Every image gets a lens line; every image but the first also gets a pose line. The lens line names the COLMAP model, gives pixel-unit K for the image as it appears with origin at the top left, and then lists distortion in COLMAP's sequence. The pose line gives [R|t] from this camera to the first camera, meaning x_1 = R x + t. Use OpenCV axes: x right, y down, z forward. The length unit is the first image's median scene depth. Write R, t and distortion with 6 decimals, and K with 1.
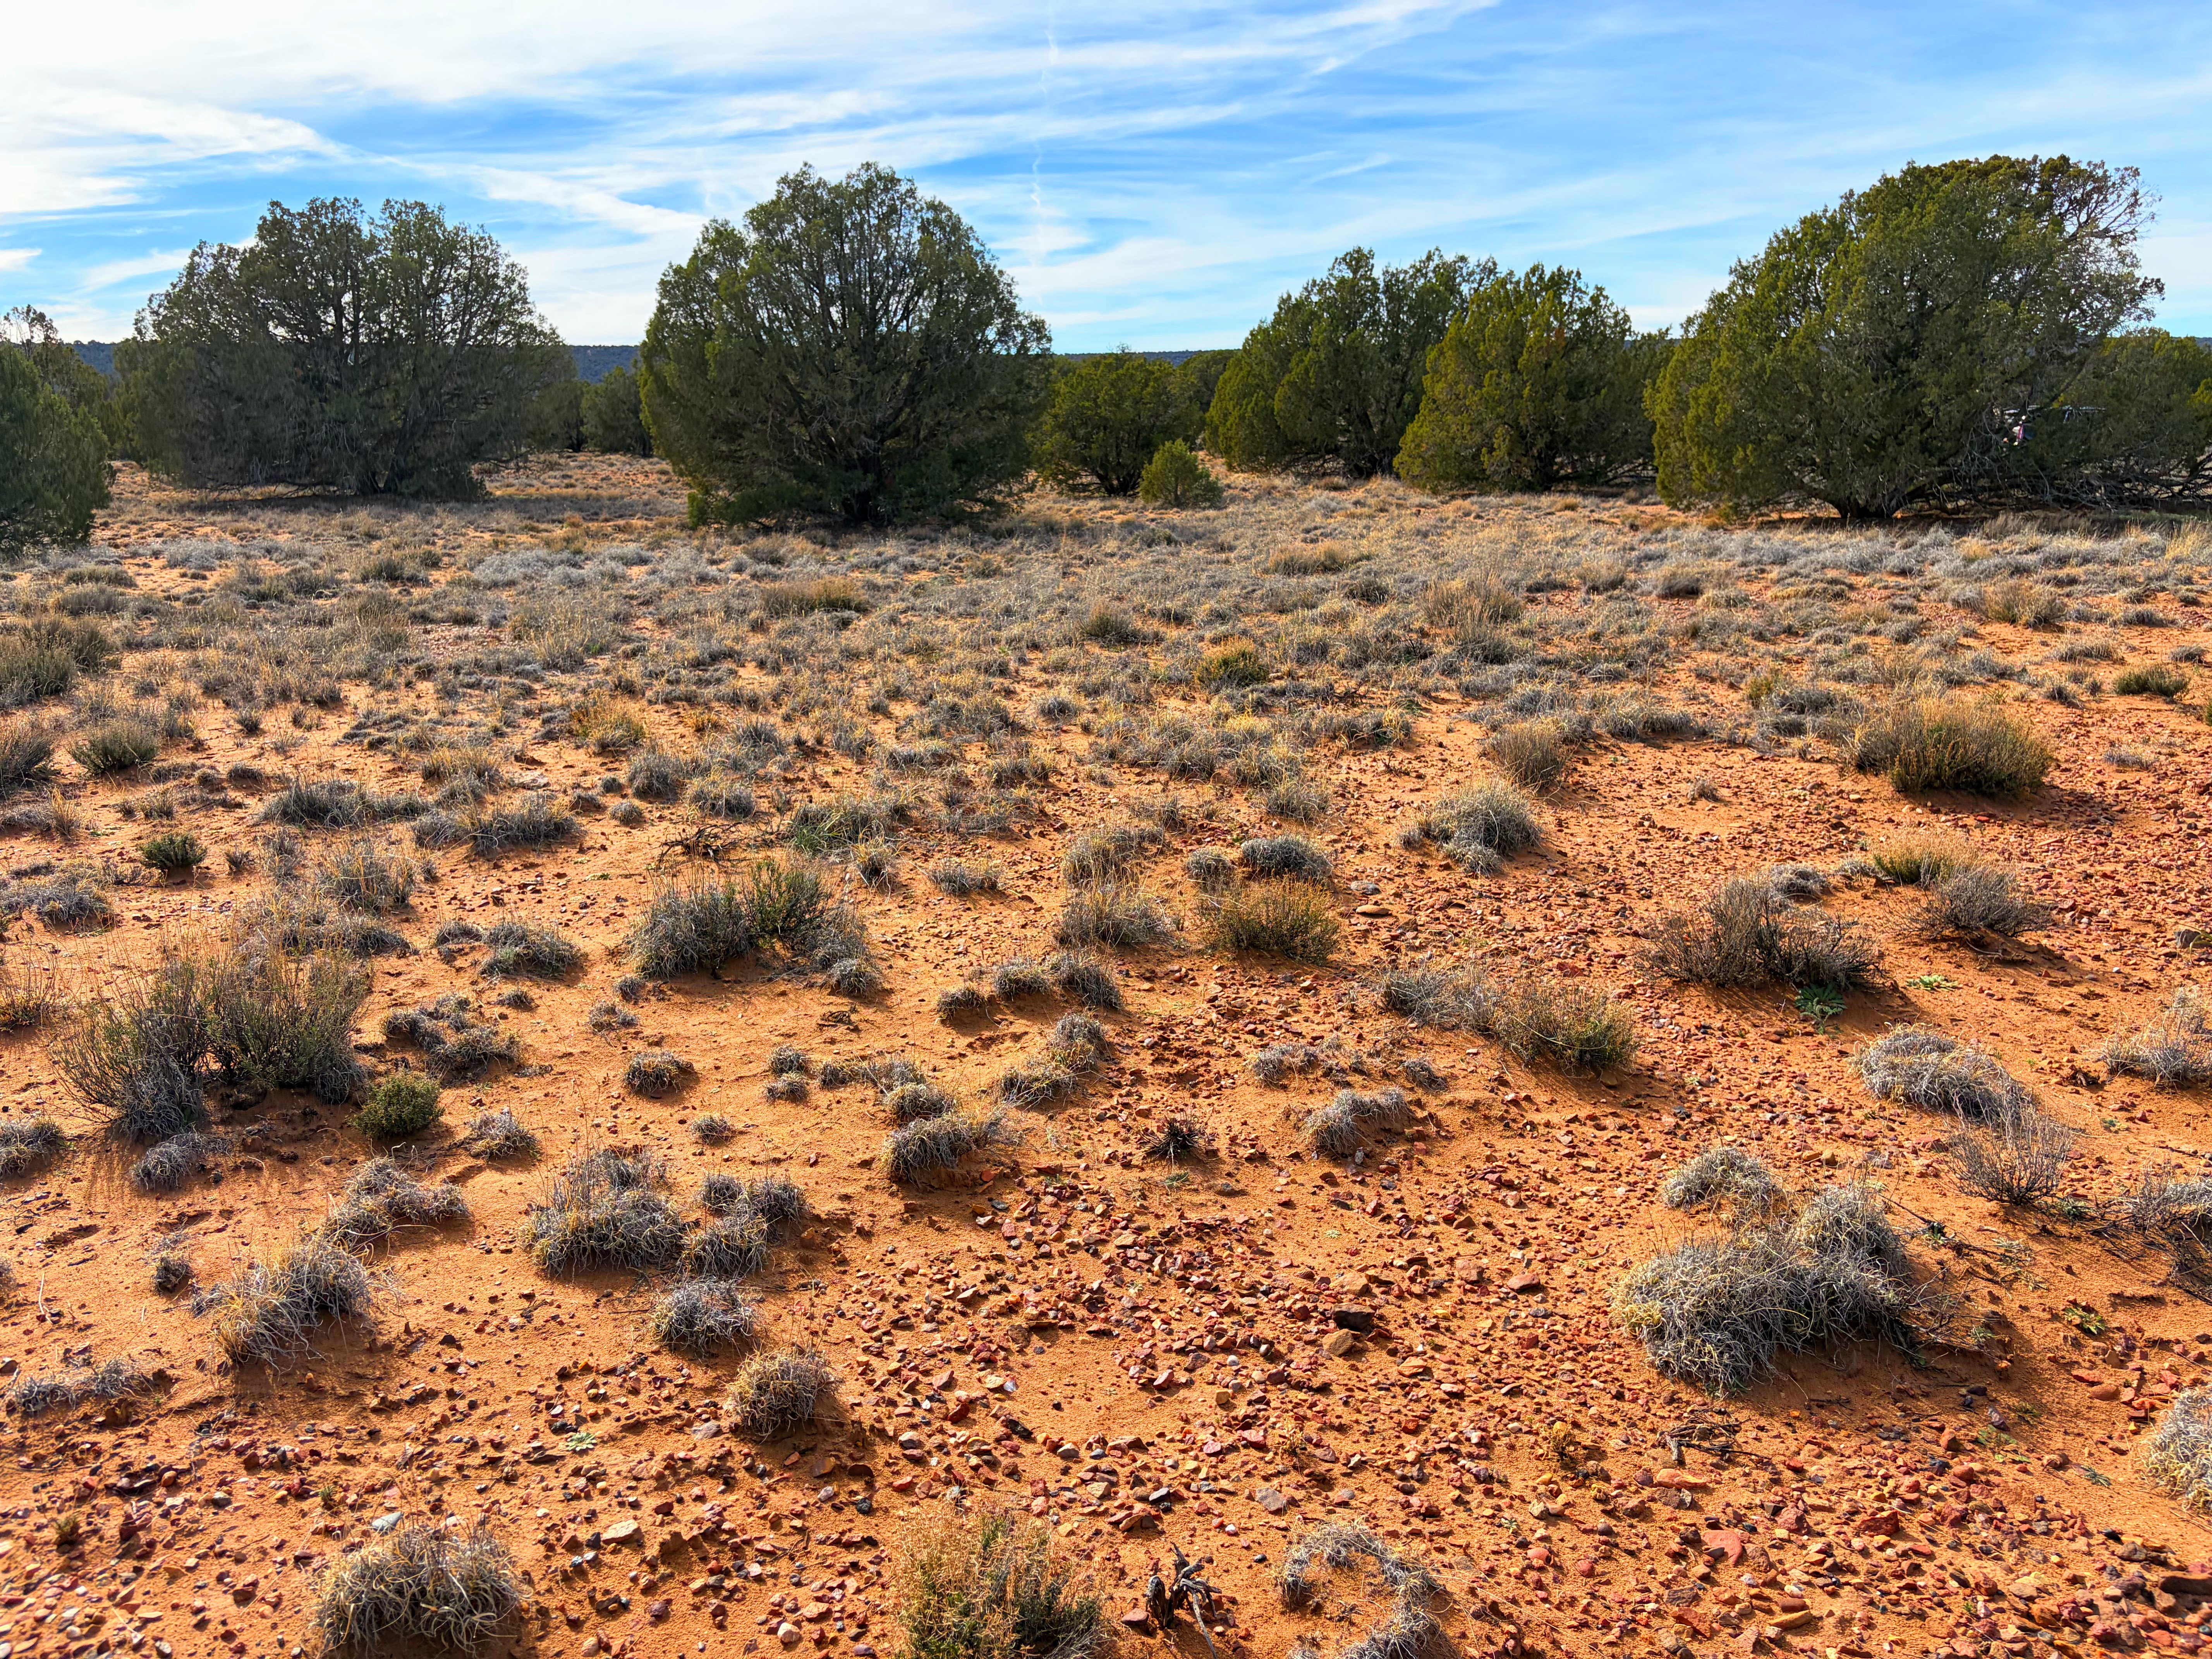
lens RADIAL K [[1676.9, 0, 1111.2], [0, 1676.9, 822.6], [0, 0, 1]] dist [0.050065, -0.058390]
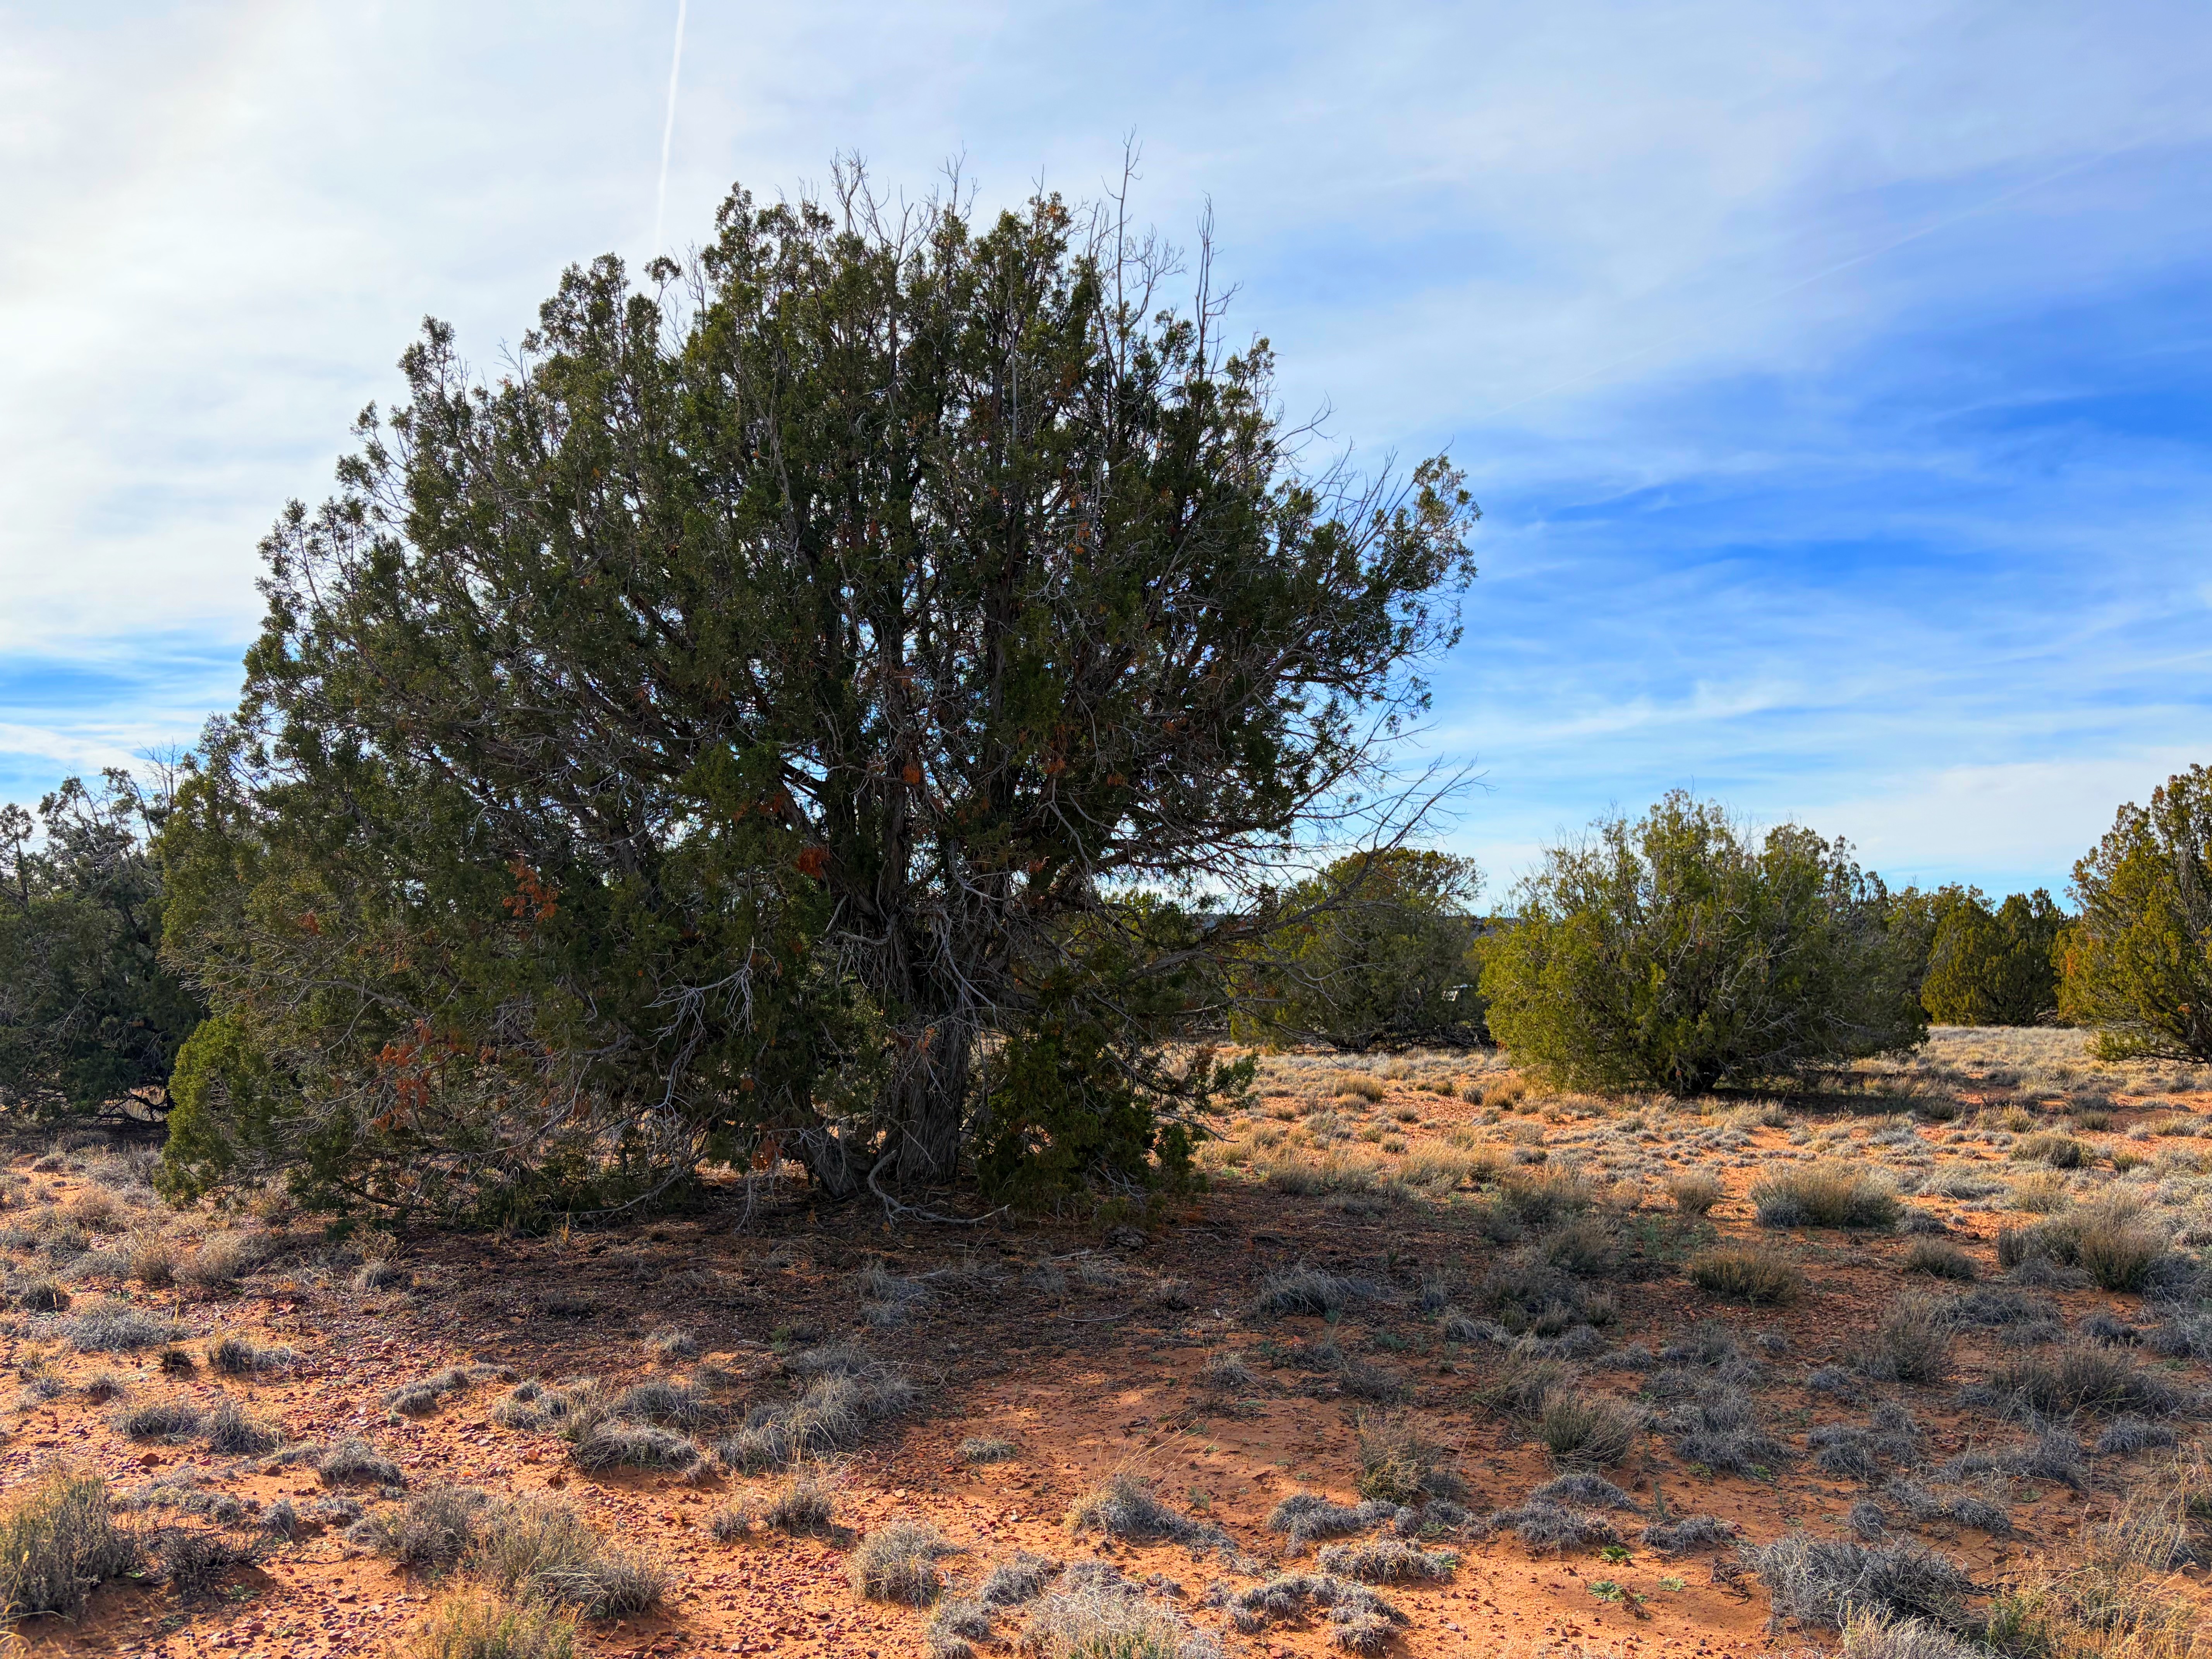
lens RADIAL K [[1676.9, 0, 1110.4], [0, 1676.9, 807.2], [0, 0, 1]] dist [0.050065, -0.058390]
pose [[0.963915, 0.041381, 0.262974, -0.218804], [0.048821, 0.943611, -0.327437, 0.116896], [-0.261695, 0.328460, 0.907540, -0.502389]]
